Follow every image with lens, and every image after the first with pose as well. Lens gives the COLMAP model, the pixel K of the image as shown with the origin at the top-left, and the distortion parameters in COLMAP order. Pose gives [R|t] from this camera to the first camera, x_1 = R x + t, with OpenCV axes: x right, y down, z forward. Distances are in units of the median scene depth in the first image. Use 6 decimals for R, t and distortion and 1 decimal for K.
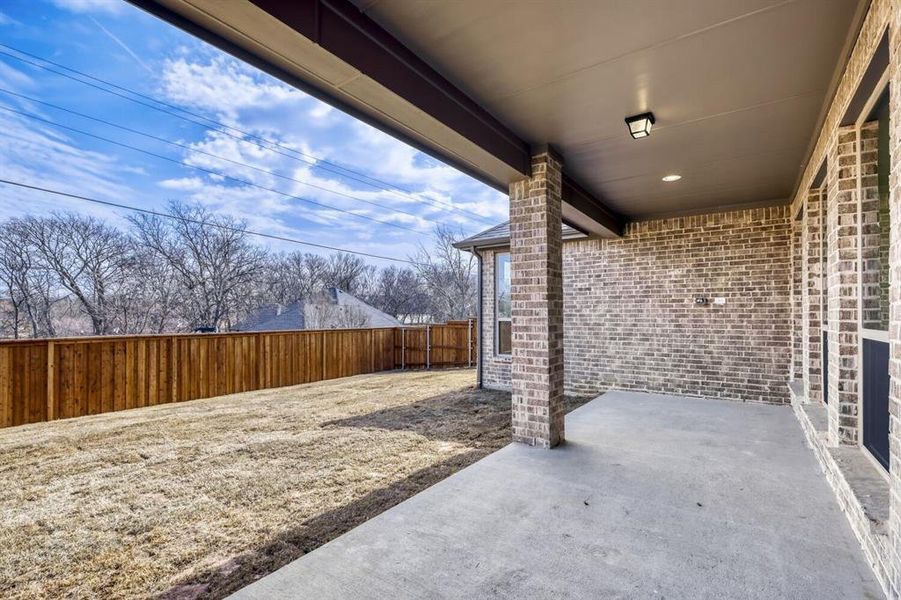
lens RADIAL K [[411.5, 0, 452.1], [0, 411.5, 311.3], [0, 0, 1]] dist [0.001376, 0.000298]
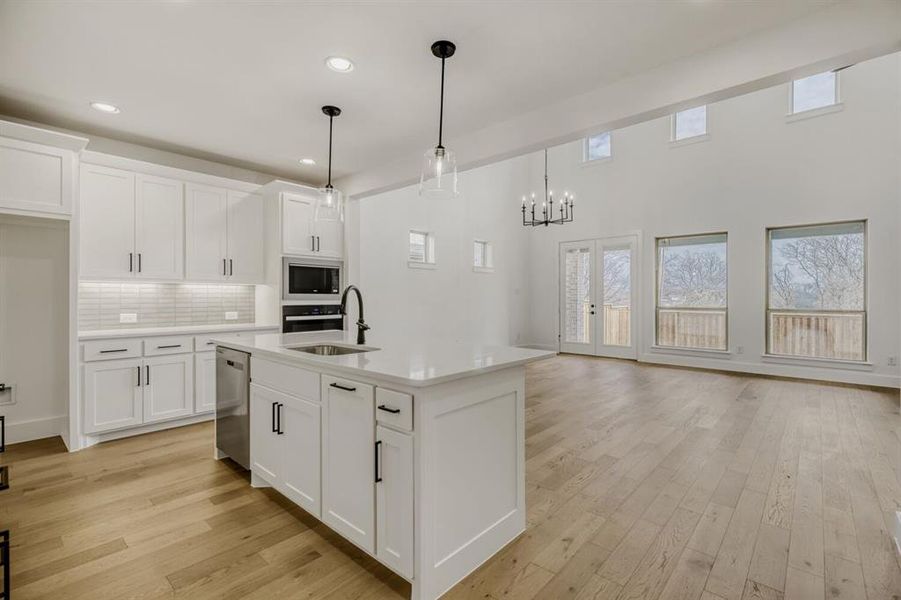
lens RADIAL K [[408.7, 0, 454.6], [0, 408.7, 295.7], [0, 0, 1]] dist [0.001431, -0.000014]
pose [[-0.111187, -0.009670, -0.993752, 1.015284], [0.005730, 0.999930, -0.010371, -0.005032], [0.993783, -0.006848, -0.111124, -0.127601]]
